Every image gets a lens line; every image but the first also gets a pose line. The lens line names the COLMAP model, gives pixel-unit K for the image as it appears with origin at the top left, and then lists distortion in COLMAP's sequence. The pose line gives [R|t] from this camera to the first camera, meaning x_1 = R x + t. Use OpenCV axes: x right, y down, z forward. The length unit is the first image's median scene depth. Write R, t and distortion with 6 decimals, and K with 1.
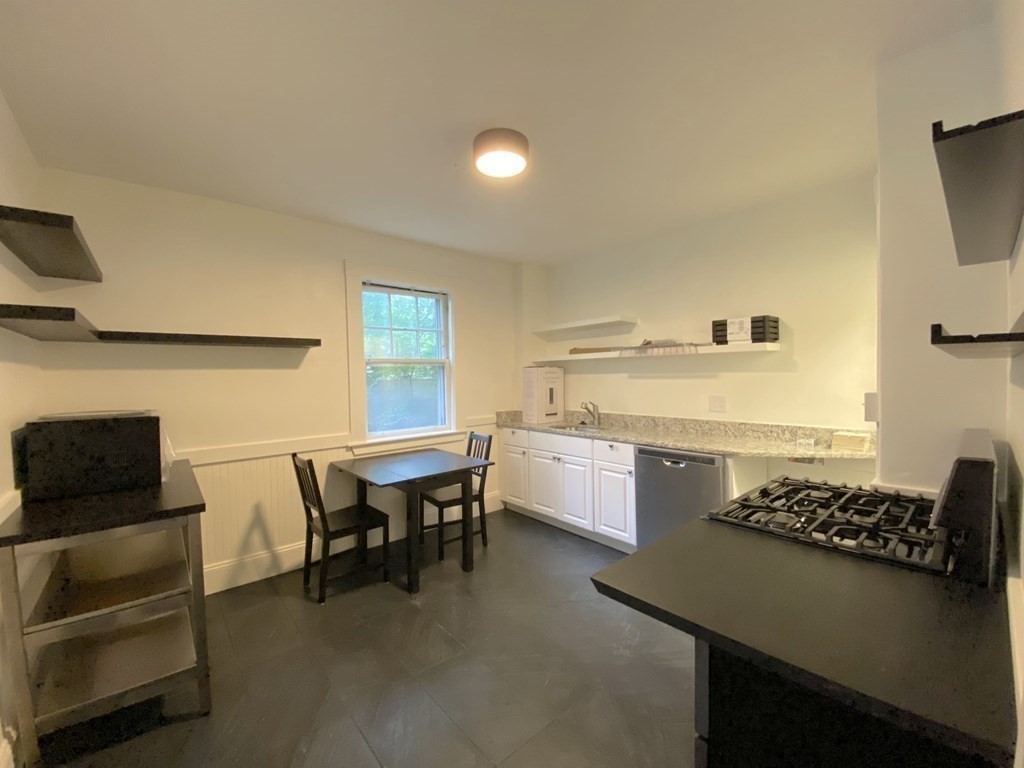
lens RADIAL K [[413.3, 0, 512.0], [0, 413.3, 384.0], [0, 0, 1]] dist [0.039635, -0.029875]
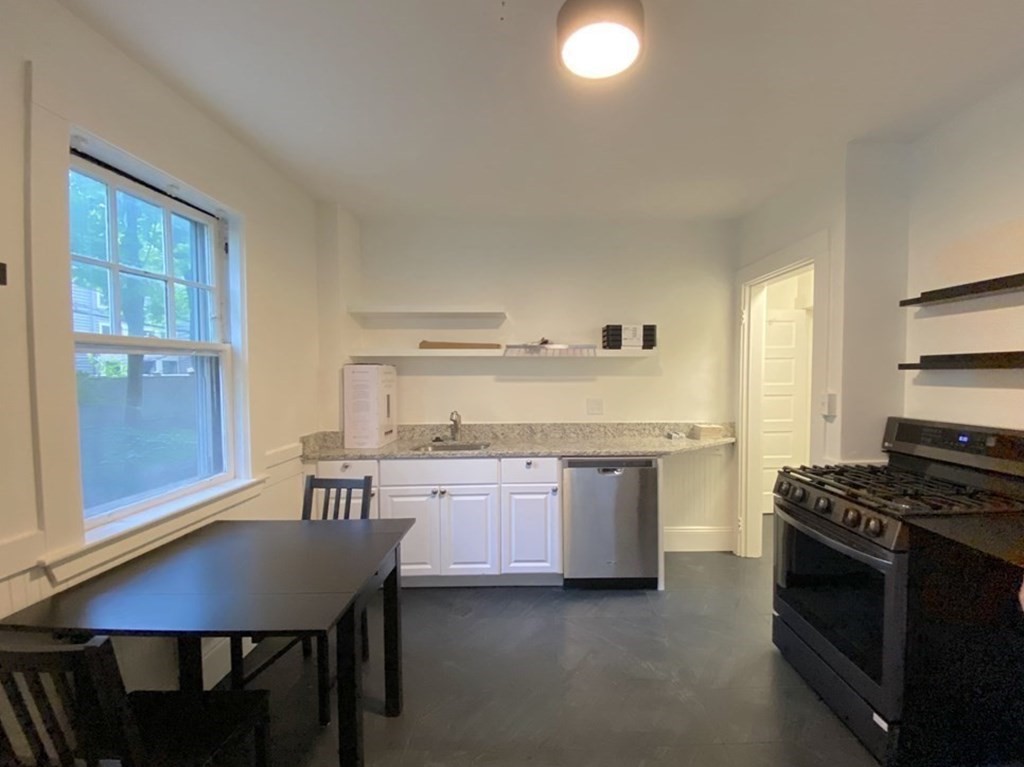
lens RADIAL K [[439.1, 0, 512.0], [0, 439.1, 383.5], [0, 0, 1]] dist [0.028757, -0.038237]
pose [[0.625235, -0.005441, 0.780417, -0.435232], [0.008422, 0.999965, 0.000225, -0.009619], [-0.780391, 0.006432, 0.625259, 0.444647]]
